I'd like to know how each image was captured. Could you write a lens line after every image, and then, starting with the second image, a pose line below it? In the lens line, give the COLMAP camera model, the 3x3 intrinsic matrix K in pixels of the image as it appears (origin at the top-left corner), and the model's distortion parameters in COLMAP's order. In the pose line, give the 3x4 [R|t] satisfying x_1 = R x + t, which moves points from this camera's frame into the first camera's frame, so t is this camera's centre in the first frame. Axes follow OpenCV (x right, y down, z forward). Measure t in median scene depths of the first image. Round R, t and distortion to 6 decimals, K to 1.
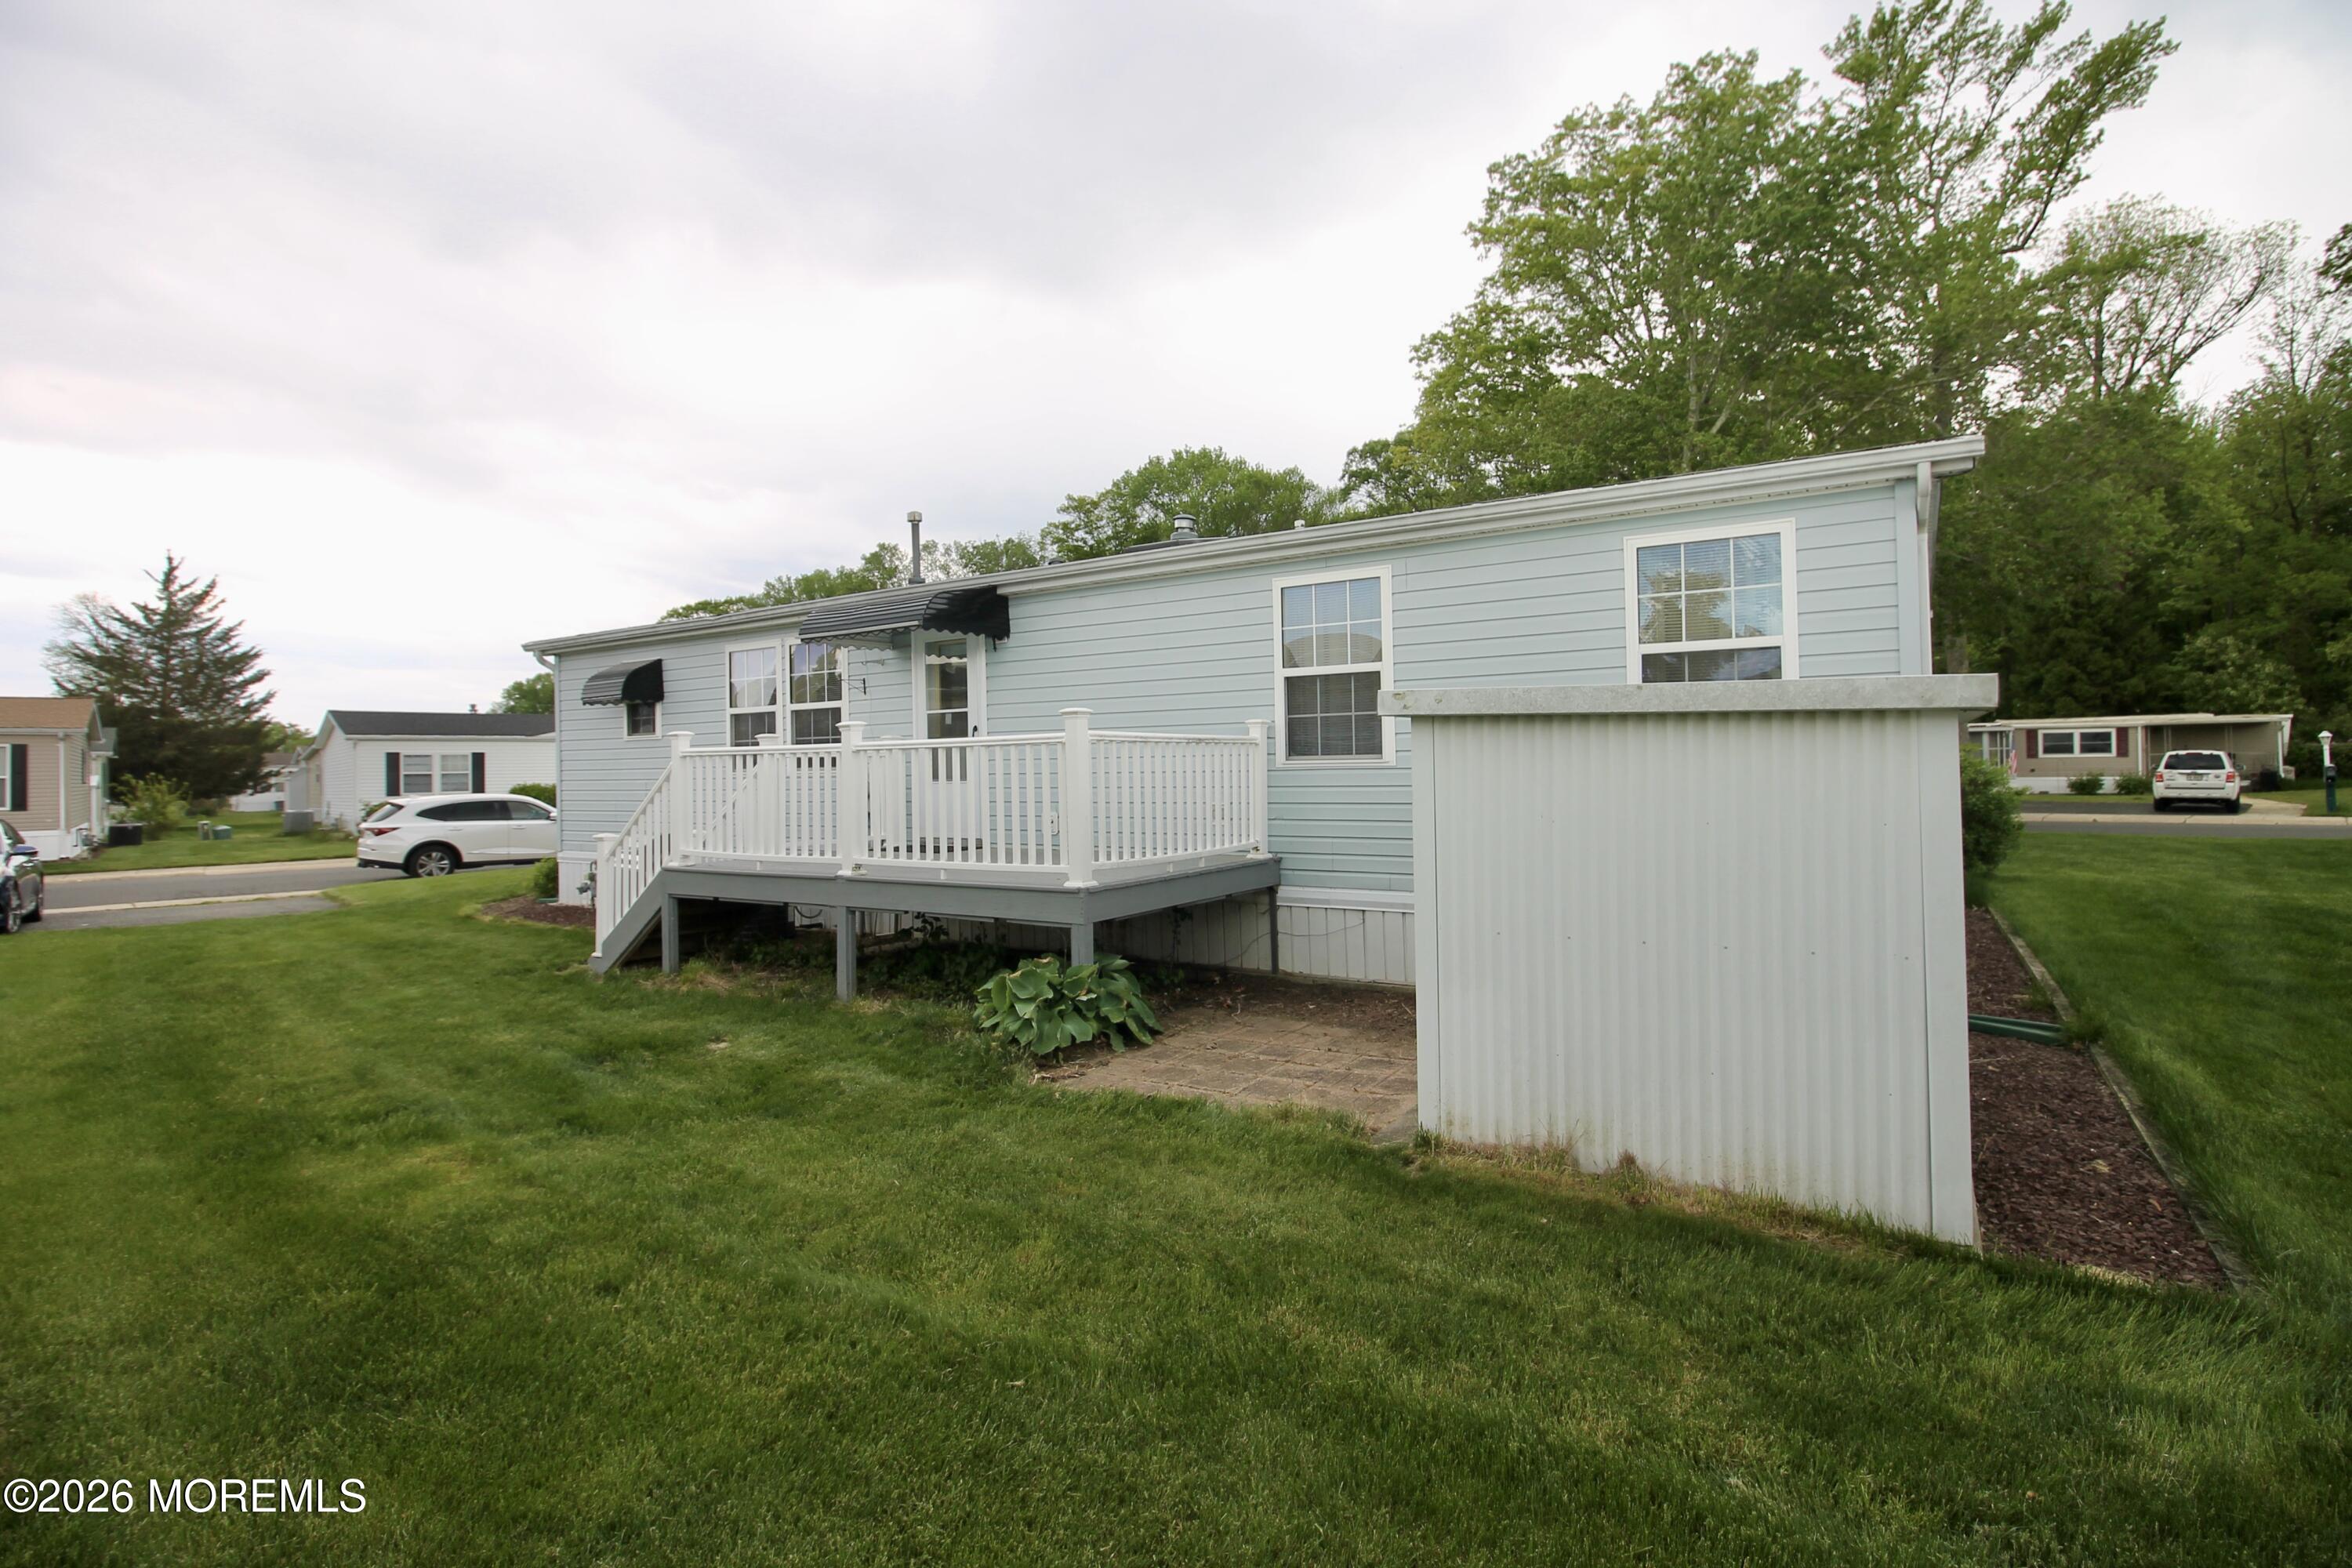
lens RADIAL K [[1099.0, 0, 1180.2], [0, 1099.0, 771.6], [0, 0, 1]] dist [-0.004362, -0.009984]
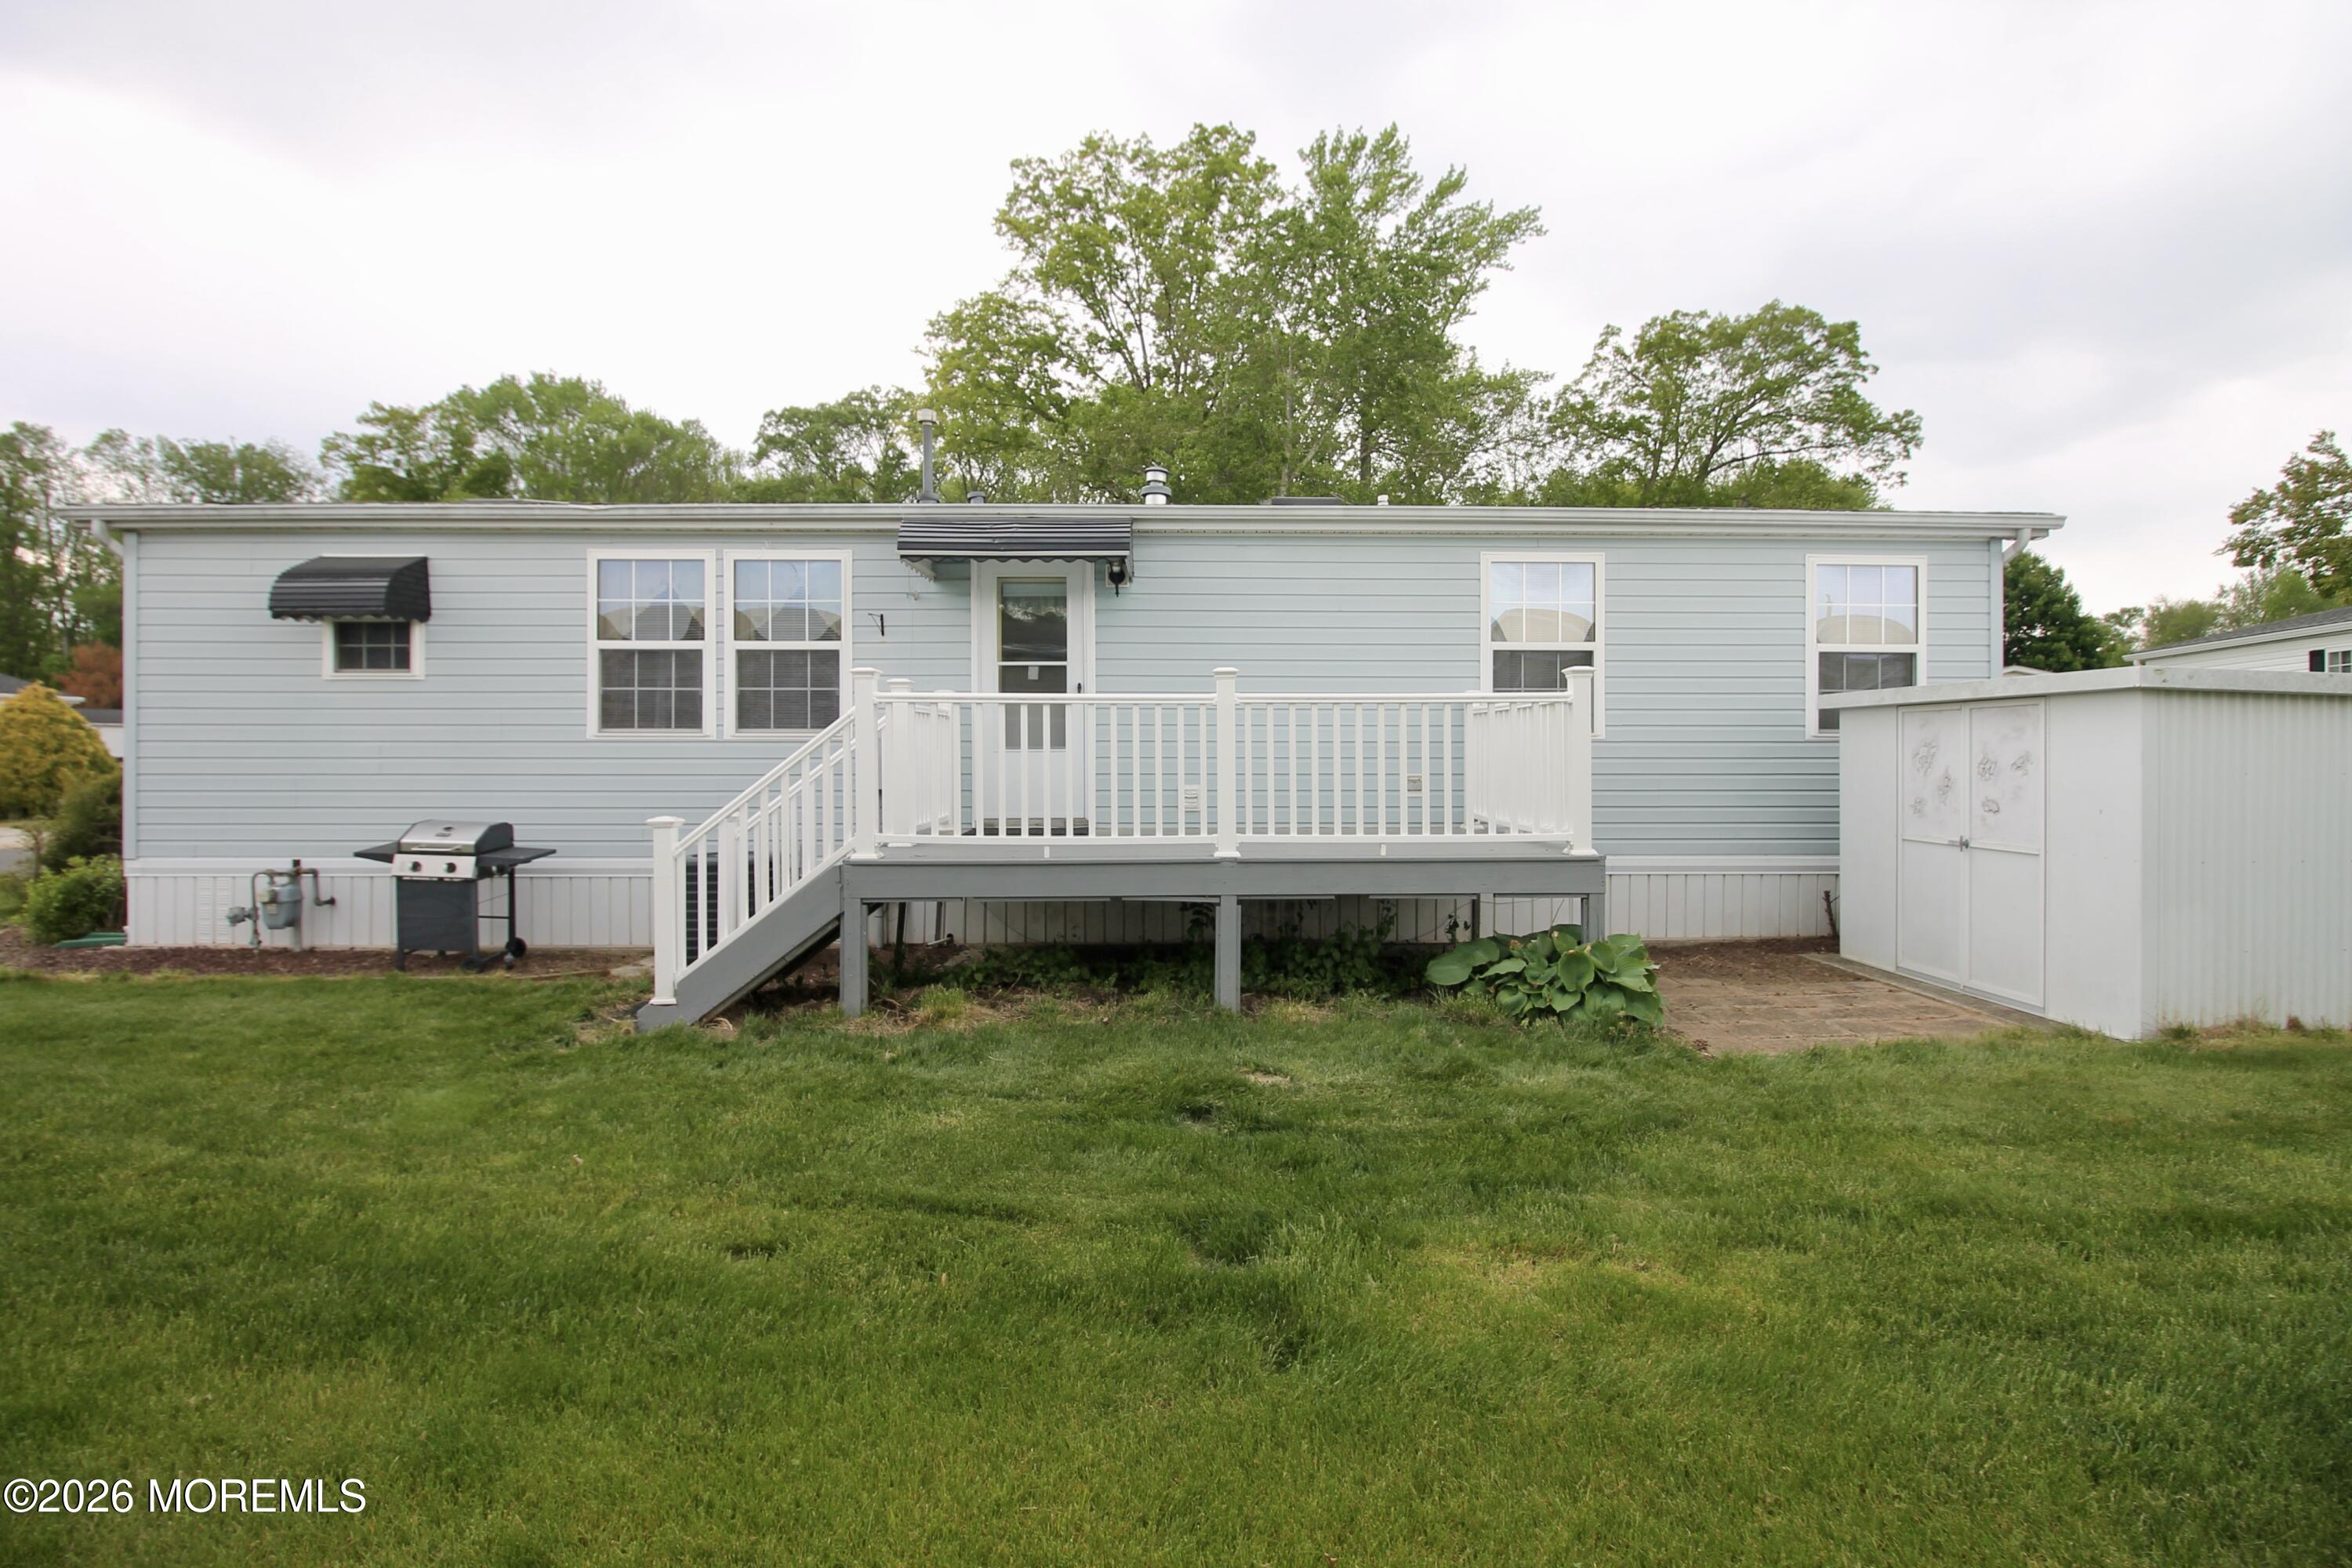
lens RADIAL K [[1099.0, 0, 1176.4], [0, 1099.0, 768.1], [0, 0, 1]] dist [-0.004362, -0.009984]
pose [[0.829342, 0.008439, 0.558677, -0.190182], [-0.011972, 0.999925, 0.002668, 0.006634], [-0.558613, -0.008901, 0.829381, 0.084044]]
